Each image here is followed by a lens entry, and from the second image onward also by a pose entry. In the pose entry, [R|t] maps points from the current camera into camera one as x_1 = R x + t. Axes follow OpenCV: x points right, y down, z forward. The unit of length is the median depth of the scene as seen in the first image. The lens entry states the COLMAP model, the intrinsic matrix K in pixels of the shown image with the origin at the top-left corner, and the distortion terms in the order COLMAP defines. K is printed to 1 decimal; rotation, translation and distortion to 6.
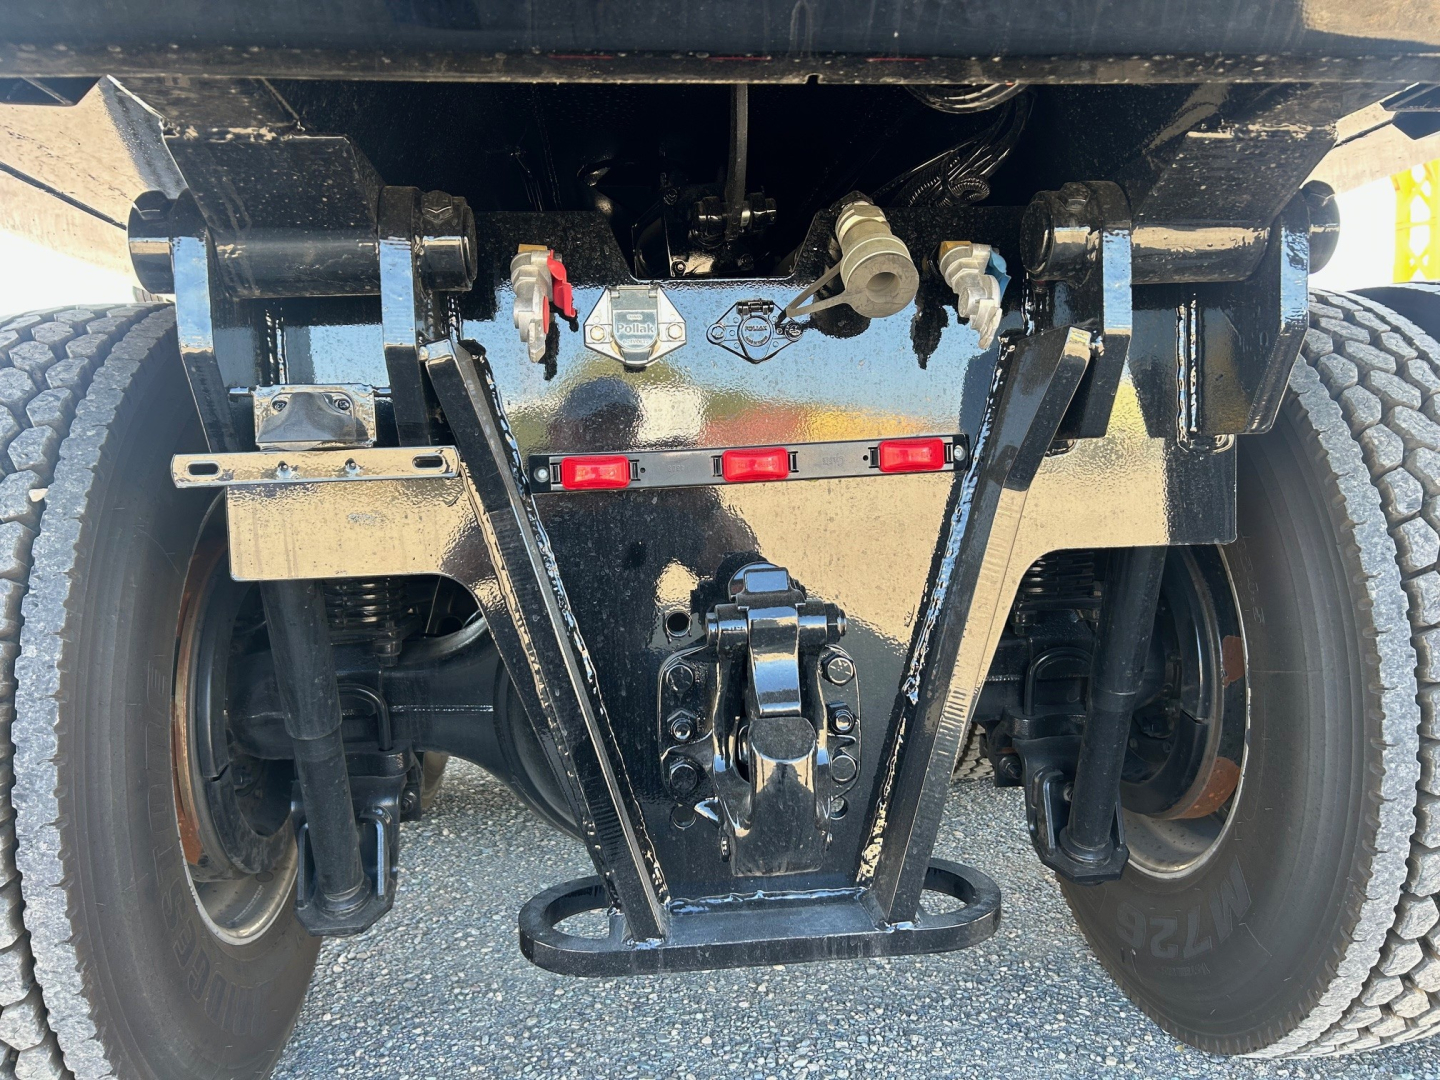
lens RADIAL K [[1204.9, 0, 720.0], [0, 1204.9, 540.0], [0, 0, 1]] dist [-0.094844, 0.003055]
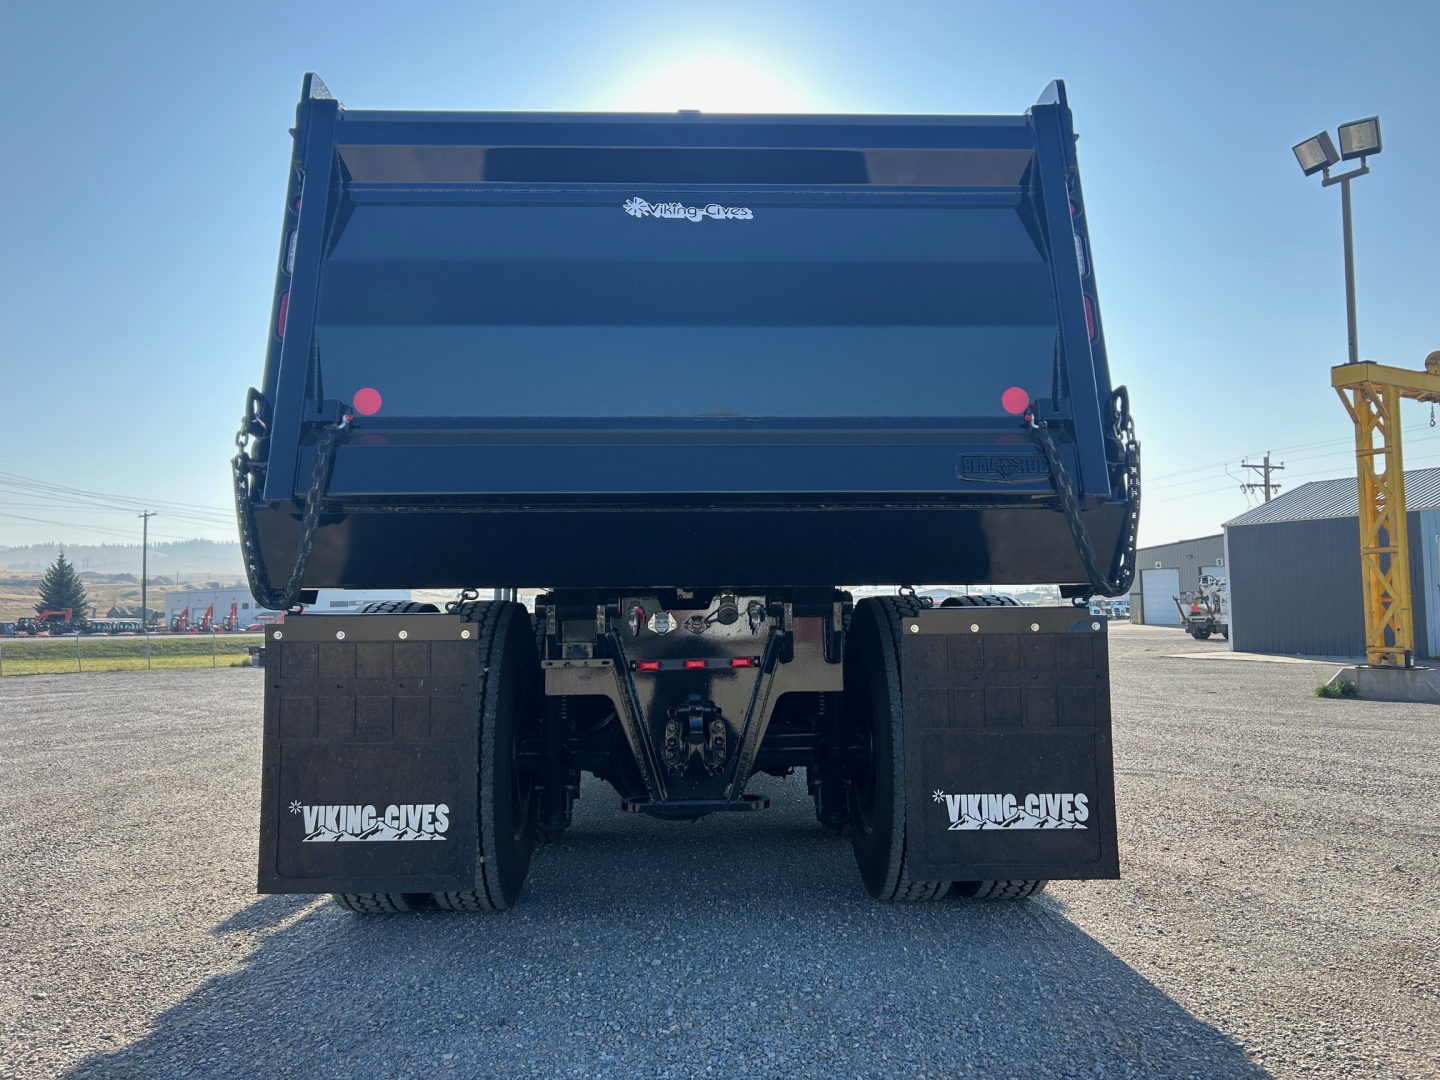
lens RADIAL K [[1176.1, 0, 696.0], [0, 1176.1, 538.8], [0, 0, 1]] dist [0.297749, 0.000577]
pose [[0.996768, 0.010624, -0.079634, 0.312258], [-0.022115, 0.989207, -0.144848, 0.075676], [0.077235, 0.146141, 0.986244, -2.528130]]
